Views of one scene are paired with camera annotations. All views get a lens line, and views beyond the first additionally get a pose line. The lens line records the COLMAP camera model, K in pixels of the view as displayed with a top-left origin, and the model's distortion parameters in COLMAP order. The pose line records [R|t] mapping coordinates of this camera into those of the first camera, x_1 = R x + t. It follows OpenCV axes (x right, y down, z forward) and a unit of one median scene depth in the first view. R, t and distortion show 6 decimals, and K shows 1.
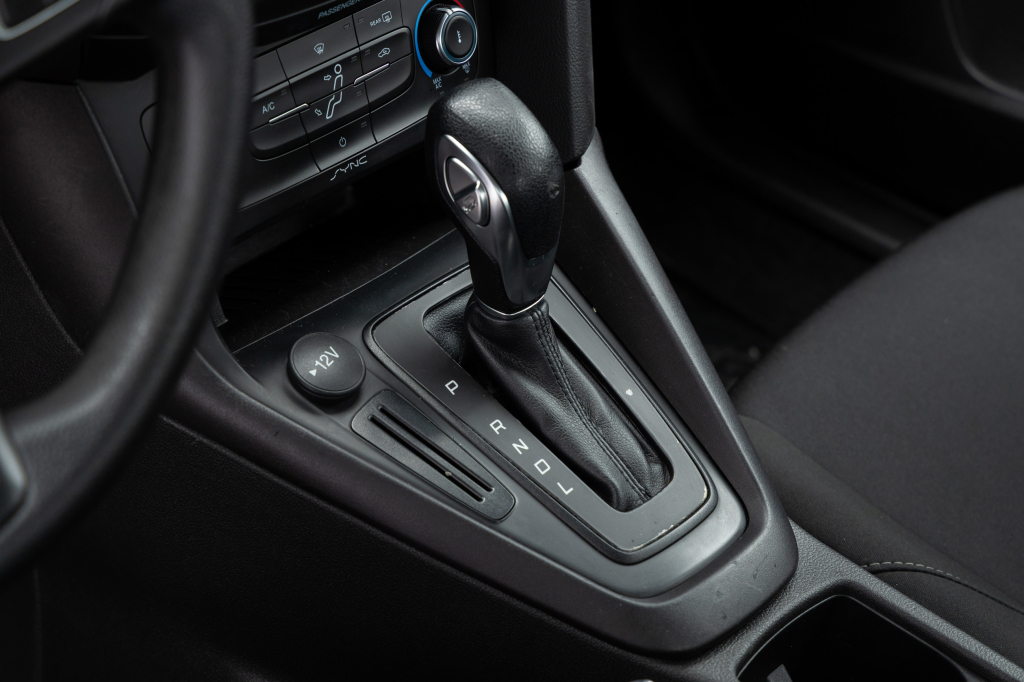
lens RADIAL K [[2496.6, 0, 512.0], [0, 2496.6, 341.0], [0, 0, 1]] dist [-0.061688, -0.421585]
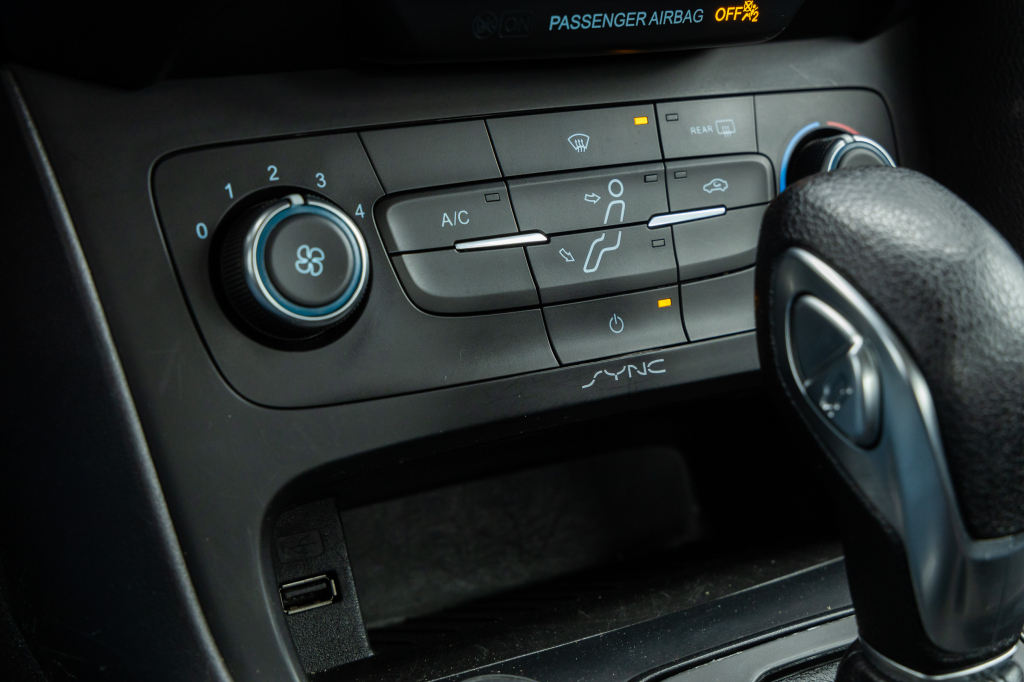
lens RADIAL K [[1578.2, 0, 512.0], [0, 1578.2, 341.0], [0, 0, 1]] dist [-0.014626, 0.006933]
pose [[0.949068, 0.013785, -0.314771, 0.015890], [-0.116685, 0.943384, -0.310501, 0.029297], [0.292670, 0.331416, 0.896944, 0.703888]]
